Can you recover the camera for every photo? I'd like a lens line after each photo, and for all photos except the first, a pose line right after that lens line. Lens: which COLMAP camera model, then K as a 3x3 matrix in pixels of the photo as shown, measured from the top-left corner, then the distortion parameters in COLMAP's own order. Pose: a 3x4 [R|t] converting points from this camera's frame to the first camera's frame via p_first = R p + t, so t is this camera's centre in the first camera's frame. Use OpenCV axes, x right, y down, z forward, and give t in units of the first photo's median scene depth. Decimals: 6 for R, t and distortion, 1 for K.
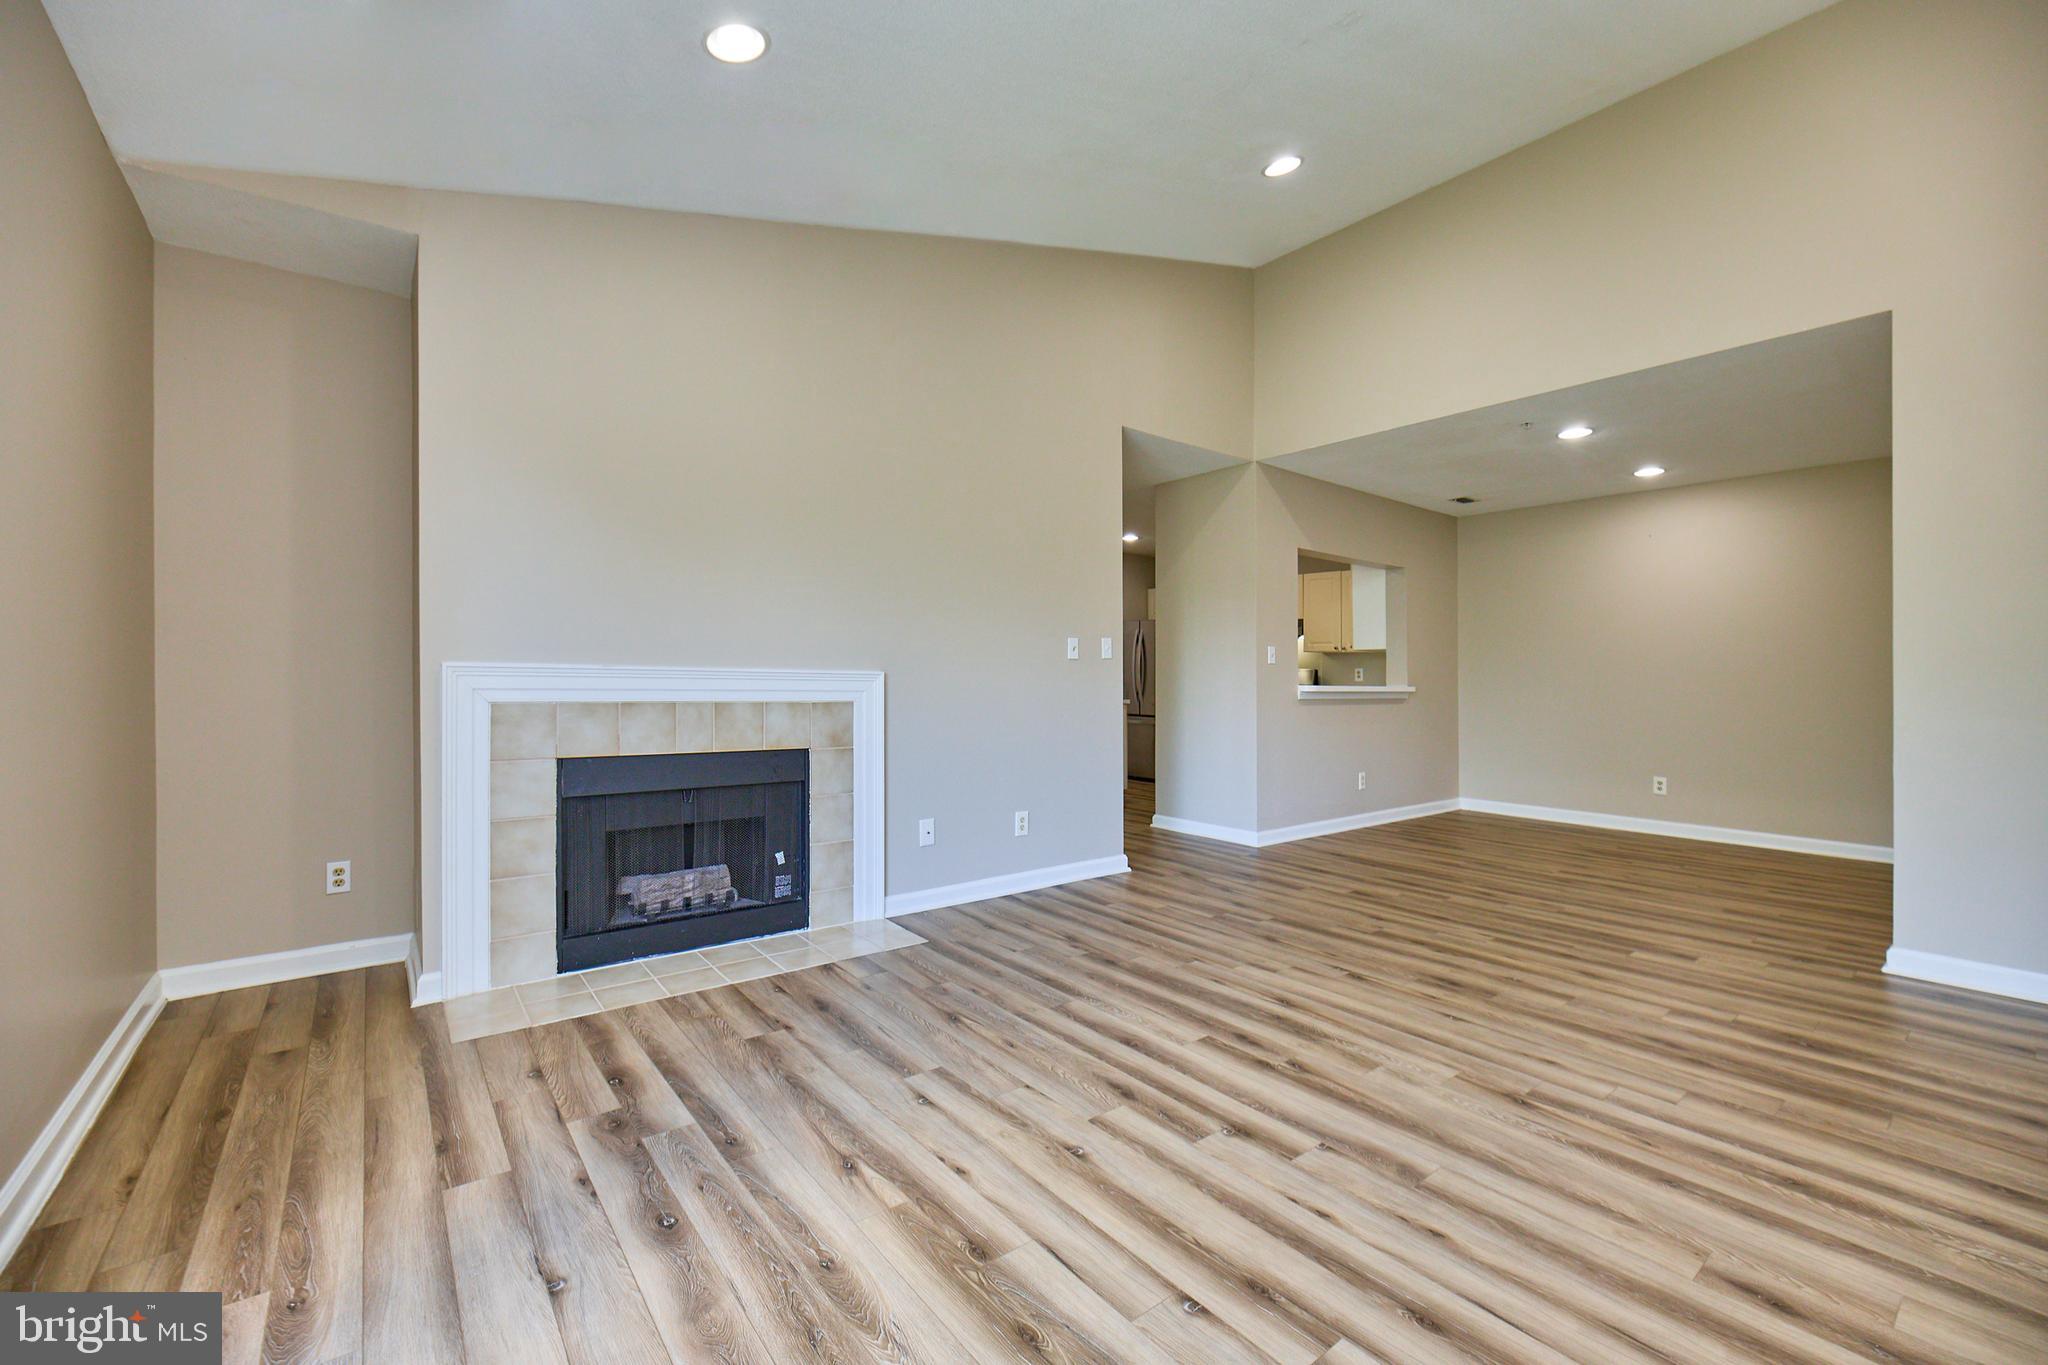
lens RADIAL K [[836.3, 0, 1046.8], [0, 836.3, 678.6], [0, 0, 1]] dist [-0.004744, 0.000650]
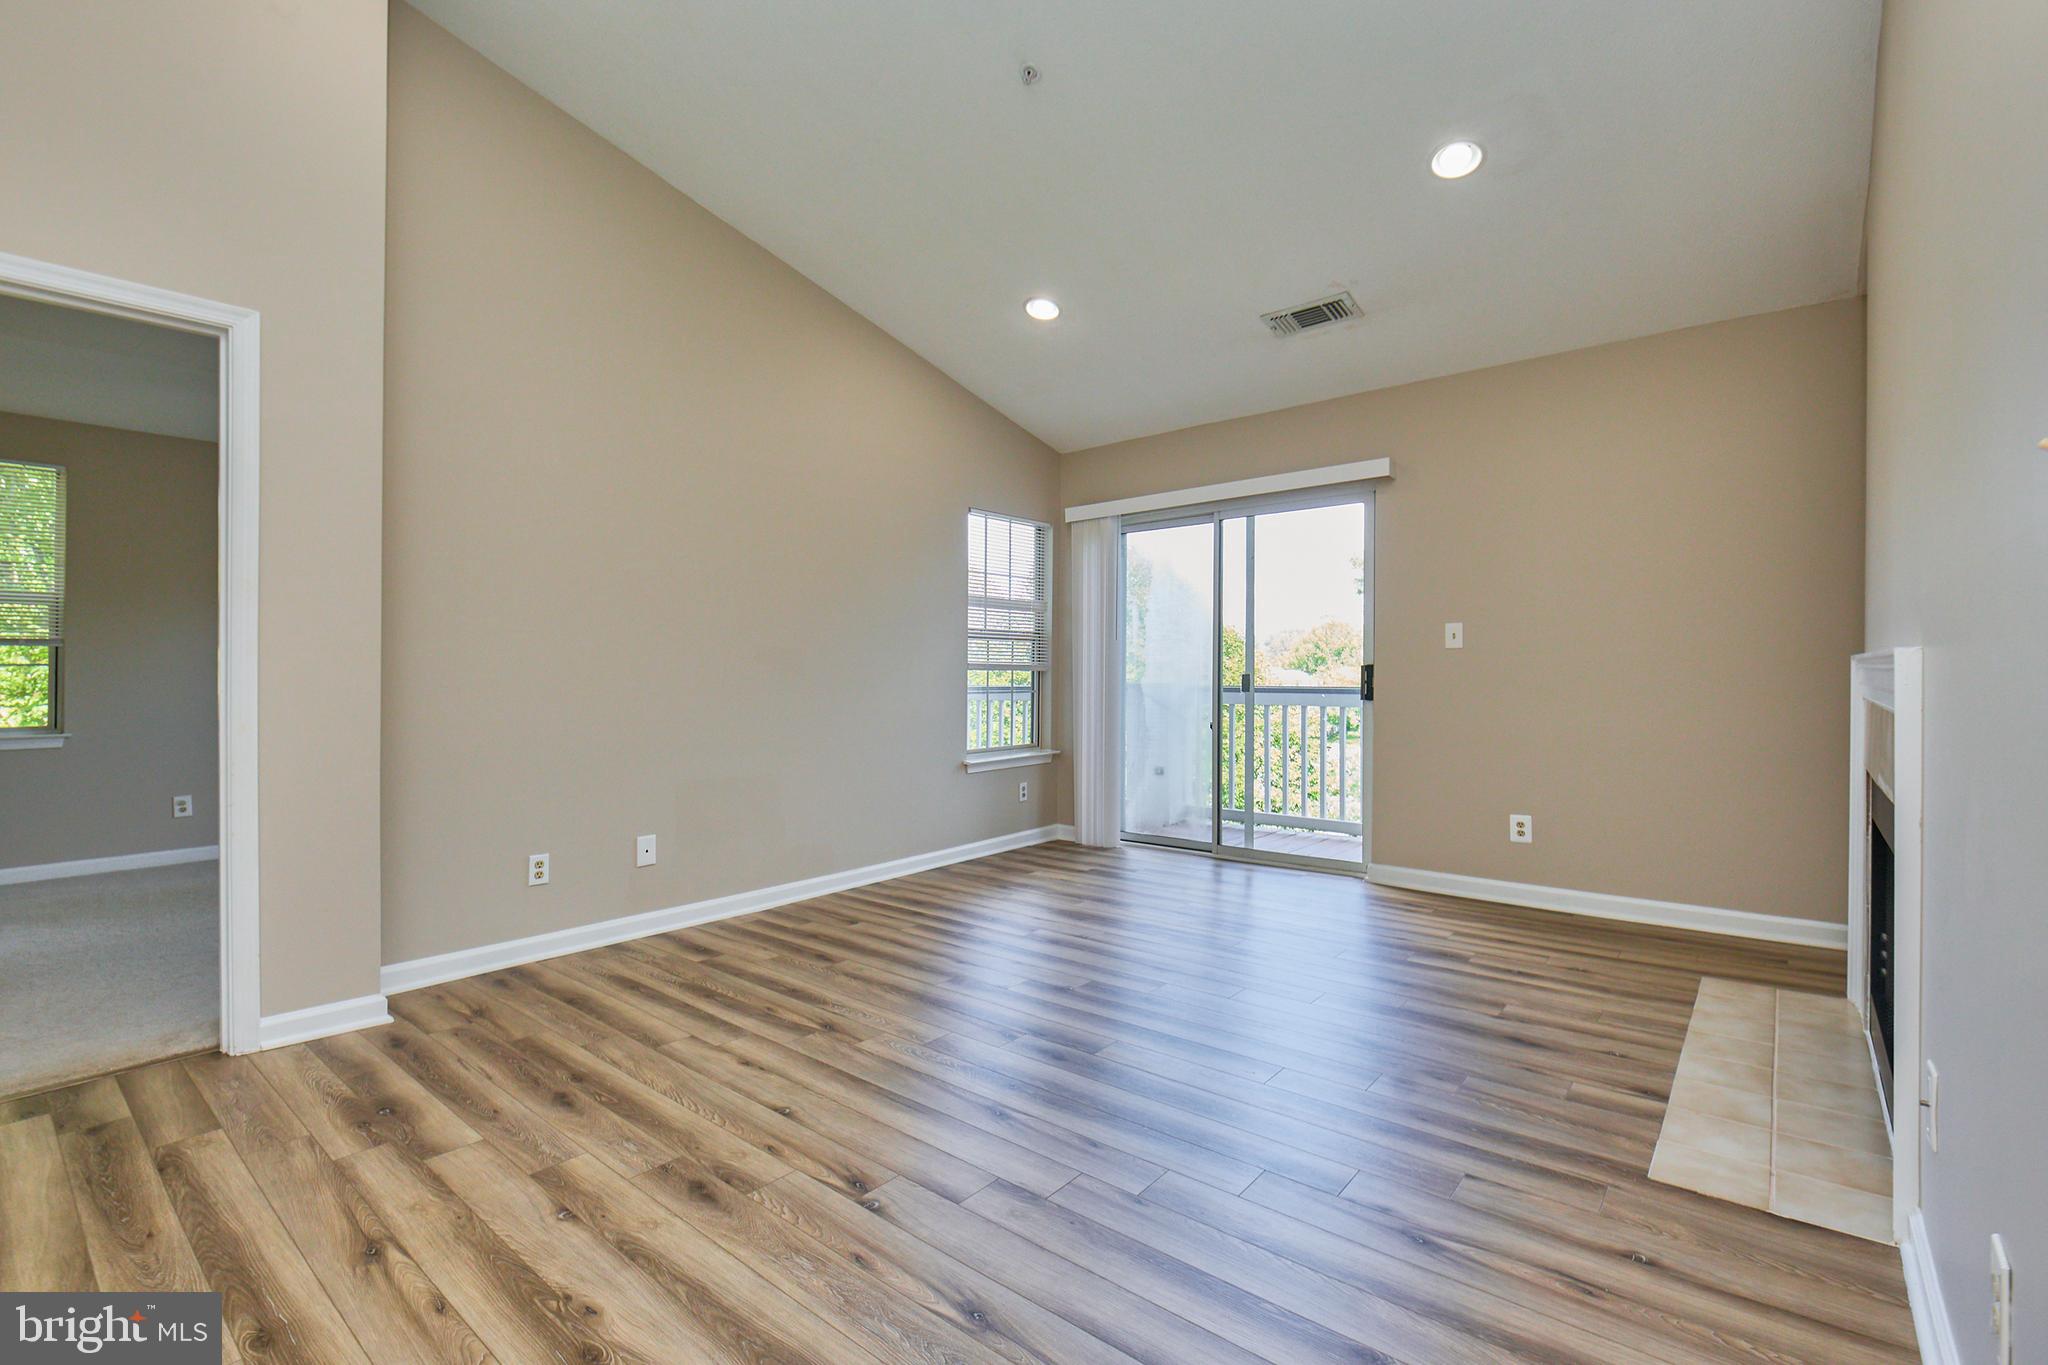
lens RADIAL K [[907.3, 0, 1049.0], [0, 907.3, 670.7], [0, 0, 1]] dist [-0.003380, -0.000414]
pose [[-0.978965, -0.006850, -0.203914, 0.417535], [-0.005015, 0.999942, -0.009516, 0.012199], [0.203968, -0.008293, -0.978942, 1.836669]]
